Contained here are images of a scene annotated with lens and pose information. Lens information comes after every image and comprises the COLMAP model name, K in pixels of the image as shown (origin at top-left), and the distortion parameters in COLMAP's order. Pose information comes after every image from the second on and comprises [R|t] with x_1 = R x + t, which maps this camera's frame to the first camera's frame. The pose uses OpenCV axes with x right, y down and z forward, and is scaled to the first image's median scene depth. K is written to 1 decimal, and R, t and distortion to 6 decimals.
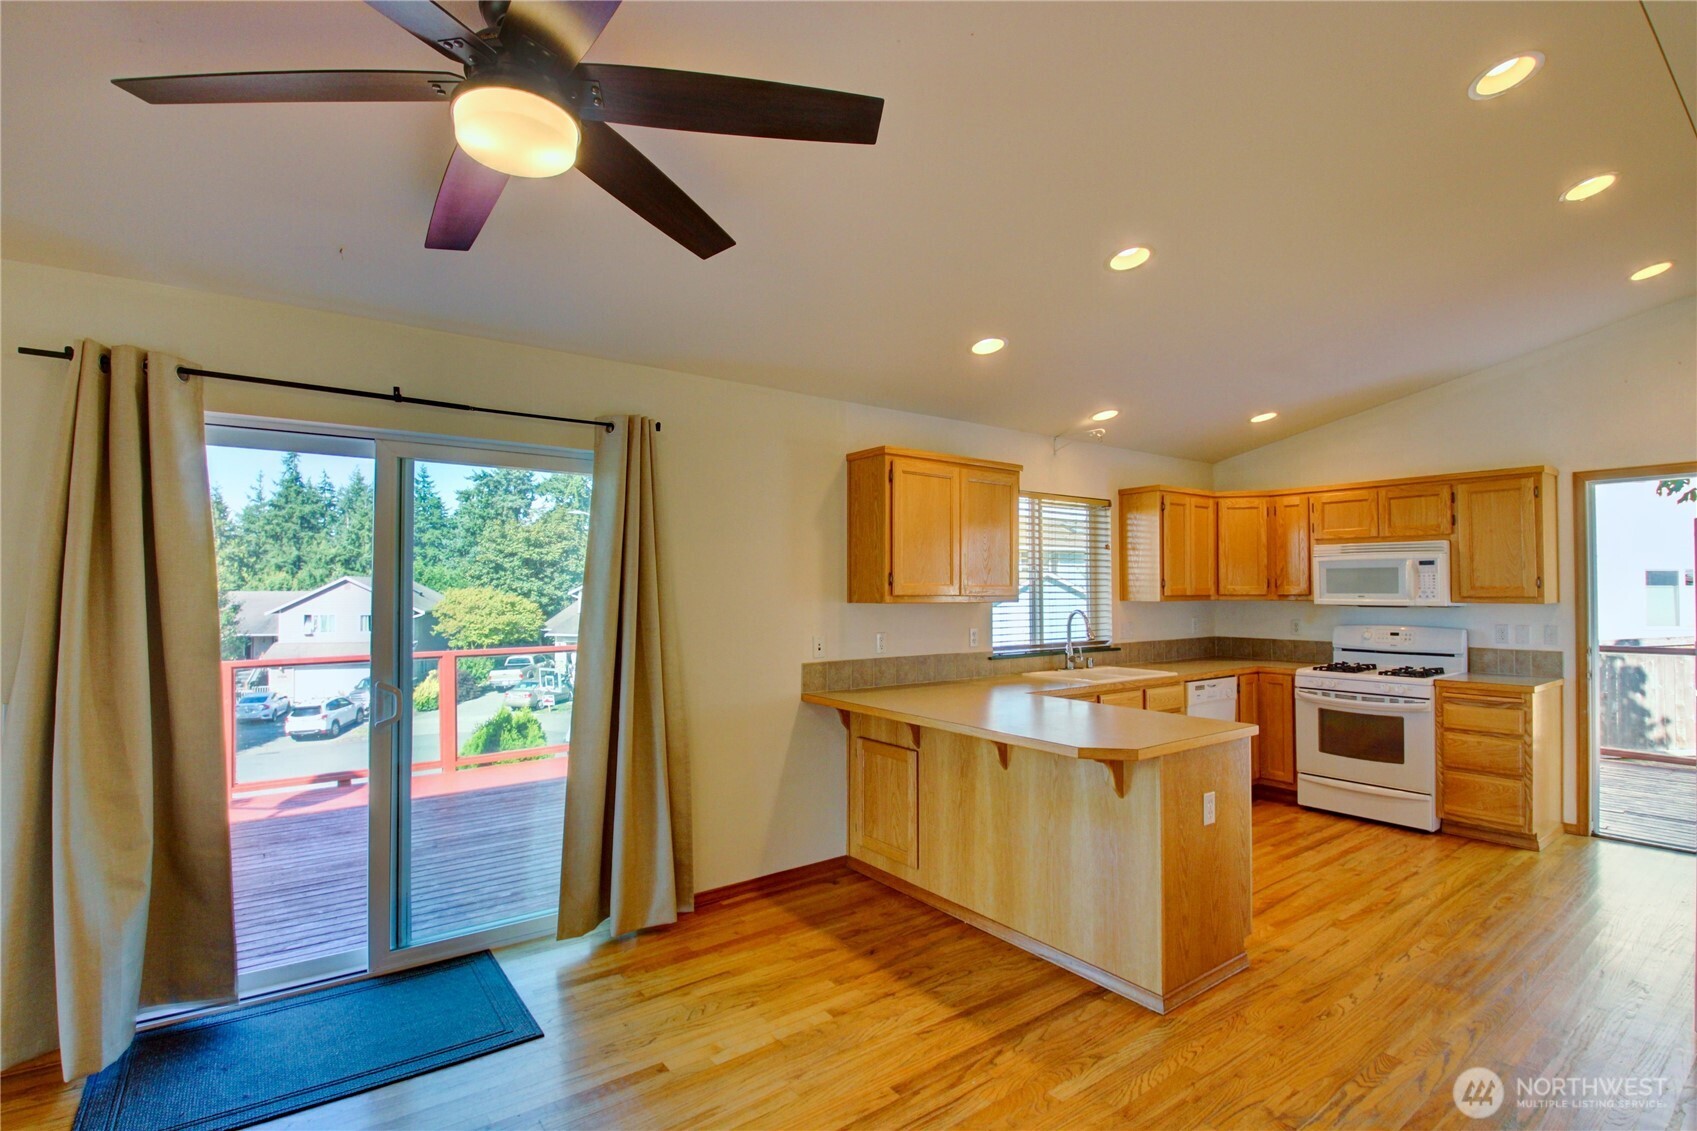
lens RADIAL K [[792.4, 0, 836.6], [0, 792.4, 572.9], [0, 0, 1]] dist [0.020935, -0.004488]
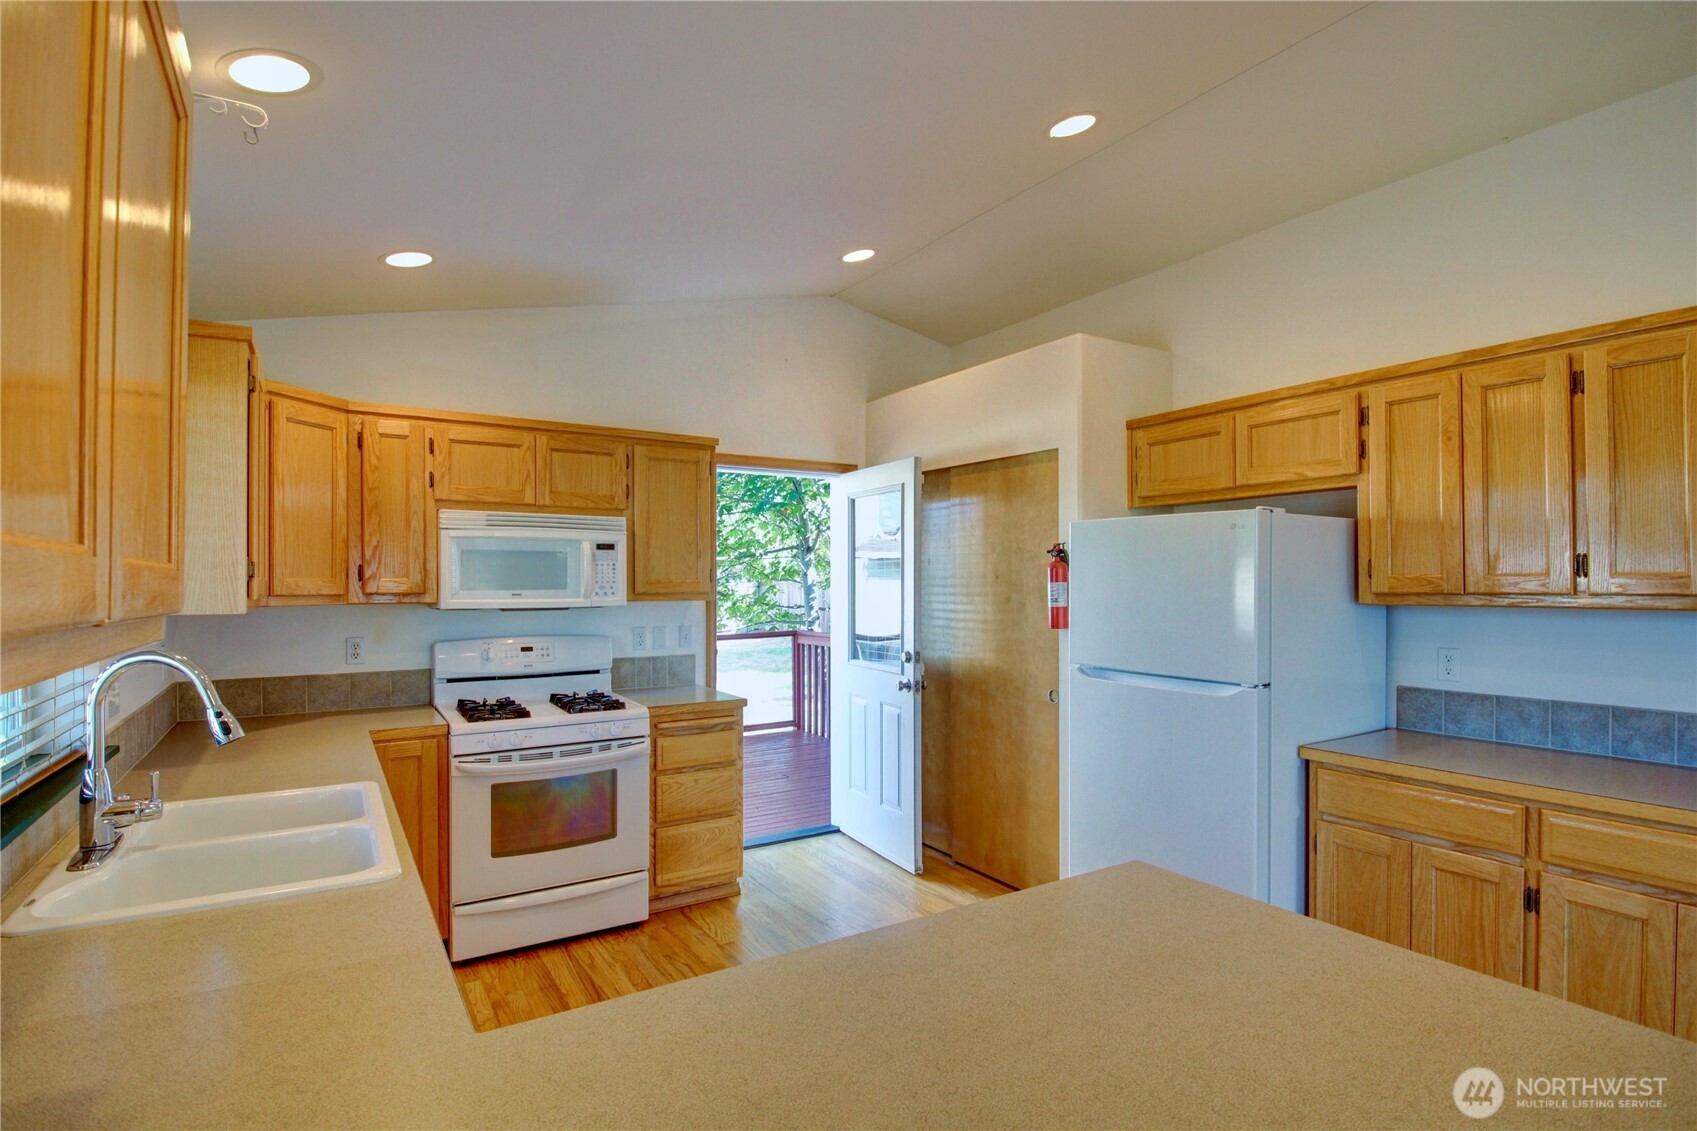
lens RADIAL K [[856.4, 0, 822.8], [0, 856.4, 573.5], [0, 0, 1]] dist [0.011630, -0.008696]
pose [[0.063740, 0.008854, 0.997927, -0.017716], [-0.020999, 0.999751, -0.007529, 0.012784], [-0.997746, -0.020476, 0.063910, 0.742778]]
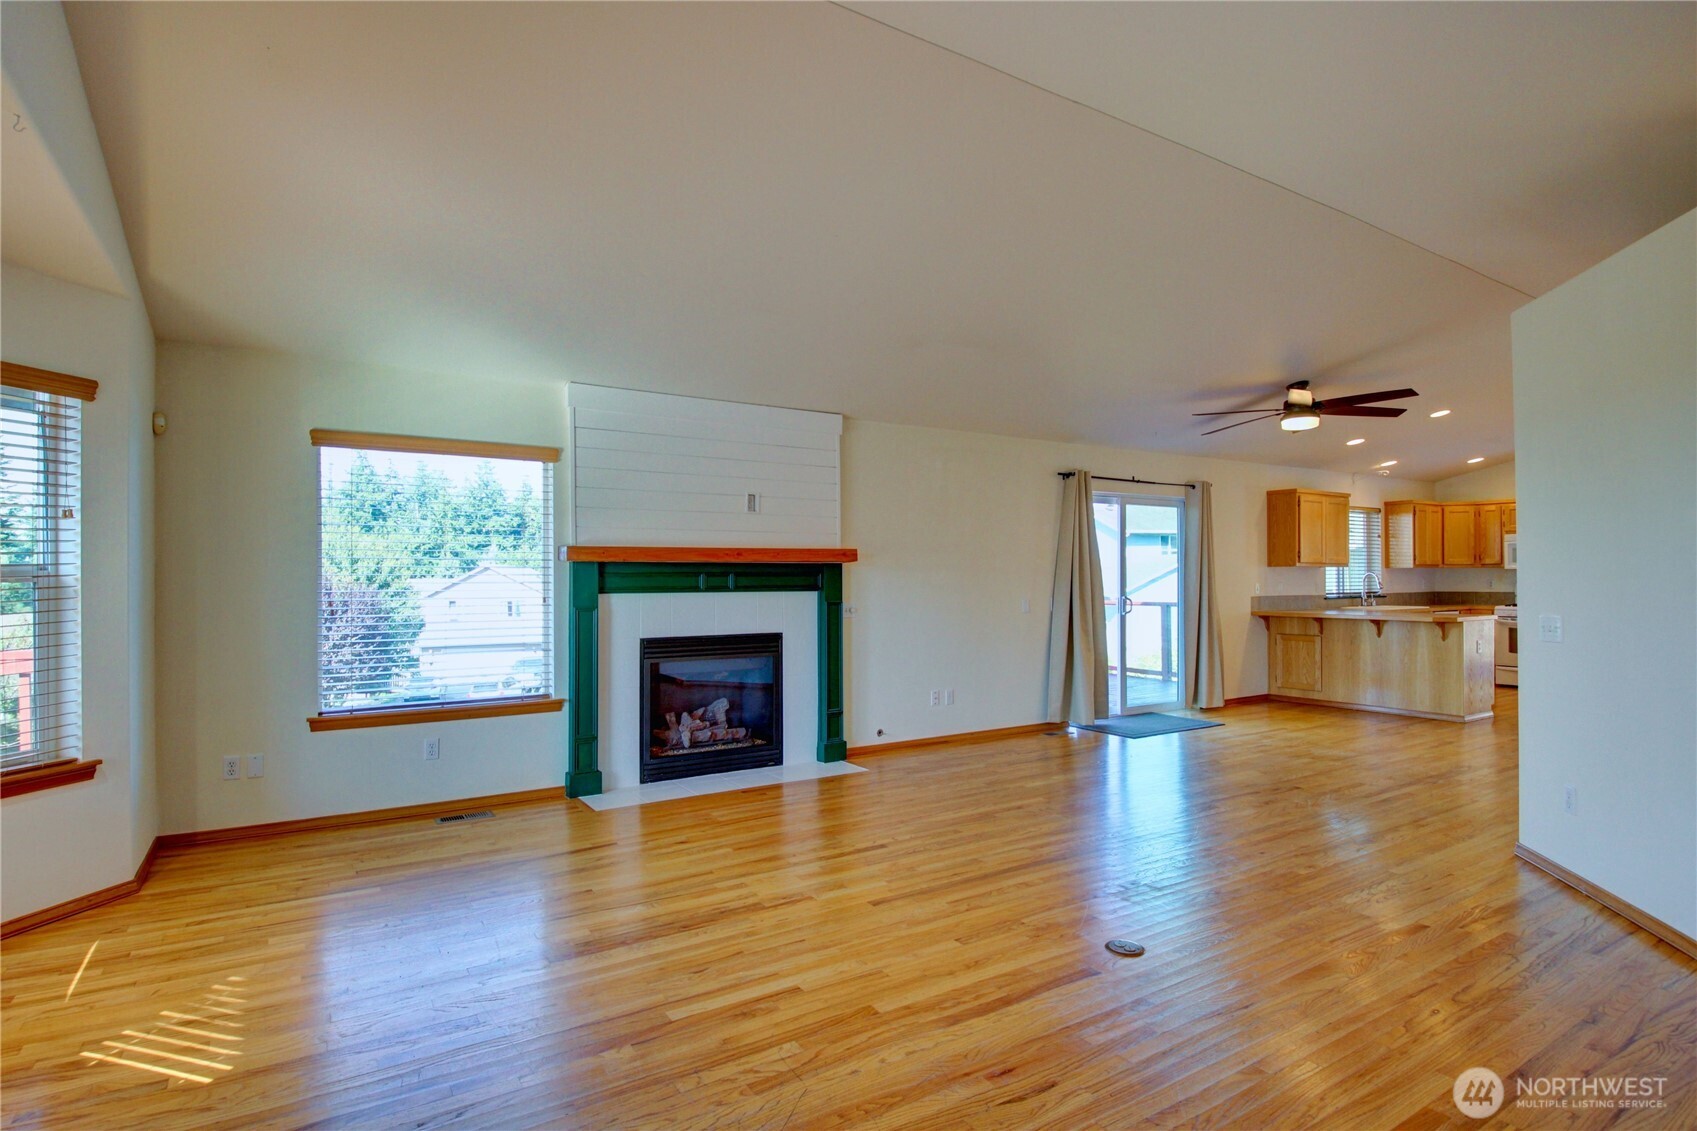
lens RADIAL K [[856.4, 0, 845.7], [0, 856.4, 575.8], [0, 0, 1]] dist [0.011630, -0.008696]
pose [[0.998120, -0.005035, -0.061088, -0.756985], [0.006198, 0.999803, 0.018868, 0.011138], [0.060981, -0.019211, 0.997954, -1.000102]]
